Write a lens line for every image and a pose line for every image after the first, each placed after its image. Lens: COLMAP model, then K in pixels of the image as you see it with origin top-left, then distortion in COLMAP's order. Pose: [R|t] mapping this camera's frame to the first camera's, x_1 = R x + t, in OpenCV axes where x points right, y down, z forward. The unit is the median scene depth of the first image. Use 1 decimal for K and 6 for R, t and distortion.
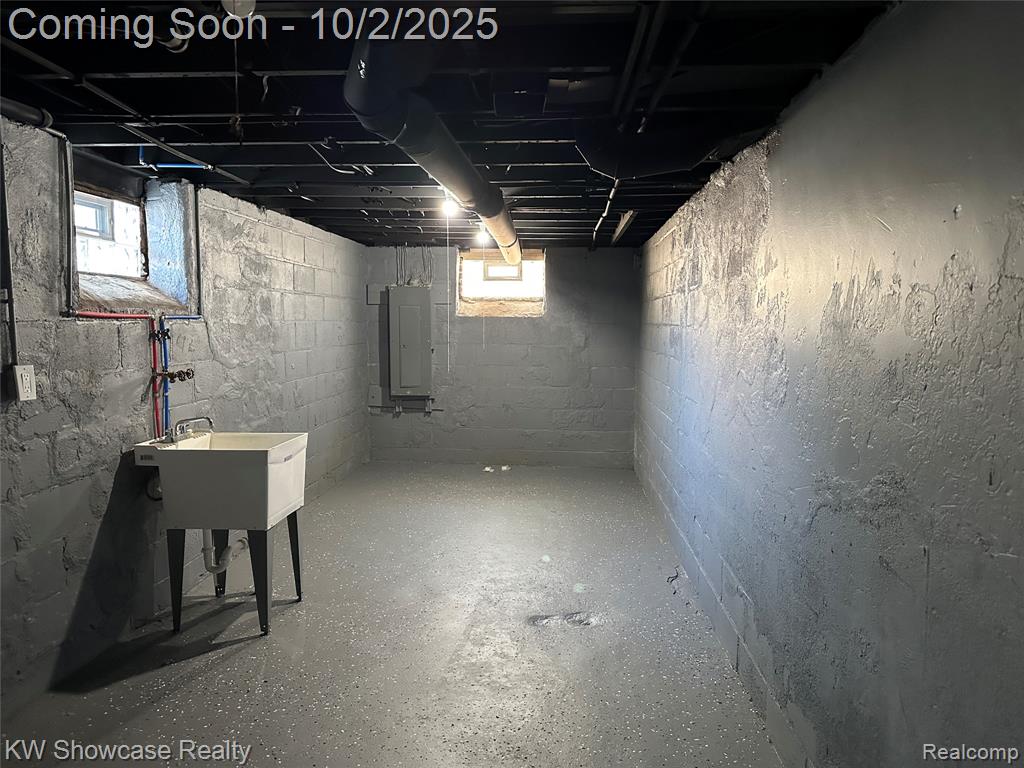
lens RADIAL K [[717.7, 0, 514.4], [0, 717.7, 380.6], [0, 0, 1]] dist [0.068361, -0.059361]
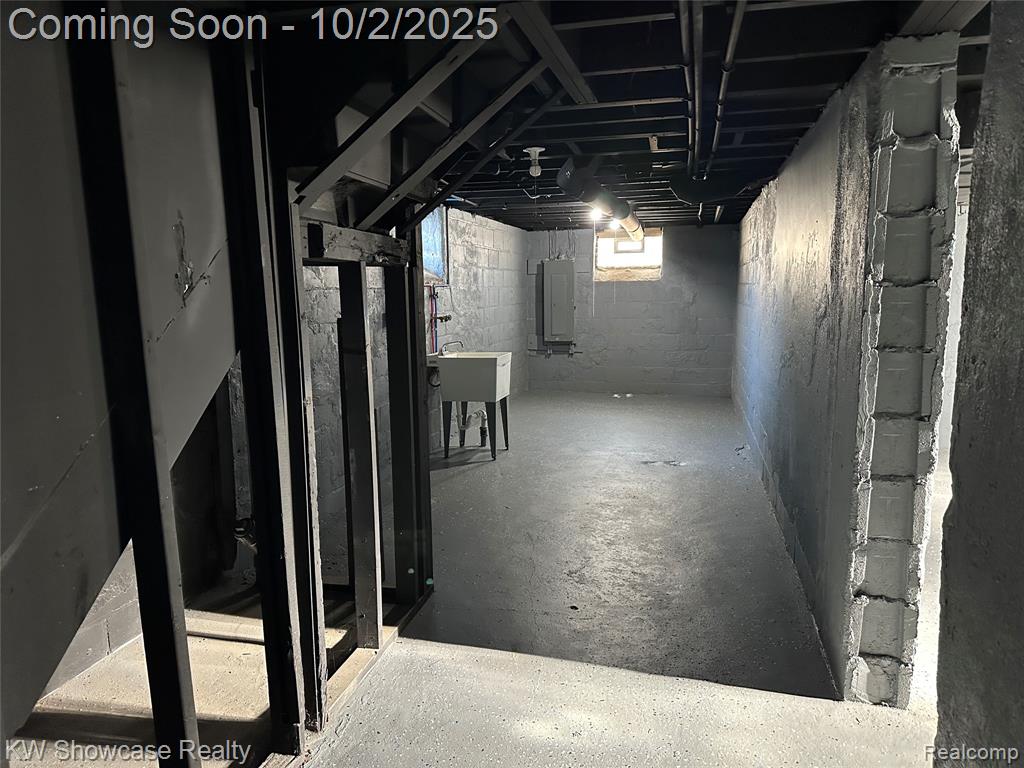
lens RADIAL K [[717.7, 0, 490.8], [0, 717.7, 401.1], [0, 0, 1]] dist [0.068361, -0.059361]
pose [[0.979350, 0.011471, -0.201849, 0.006104], [0.003398, 0.997314, 0.073161, 0.037243], [0.202146, -0.072336, 0.976680, -0.401560]]
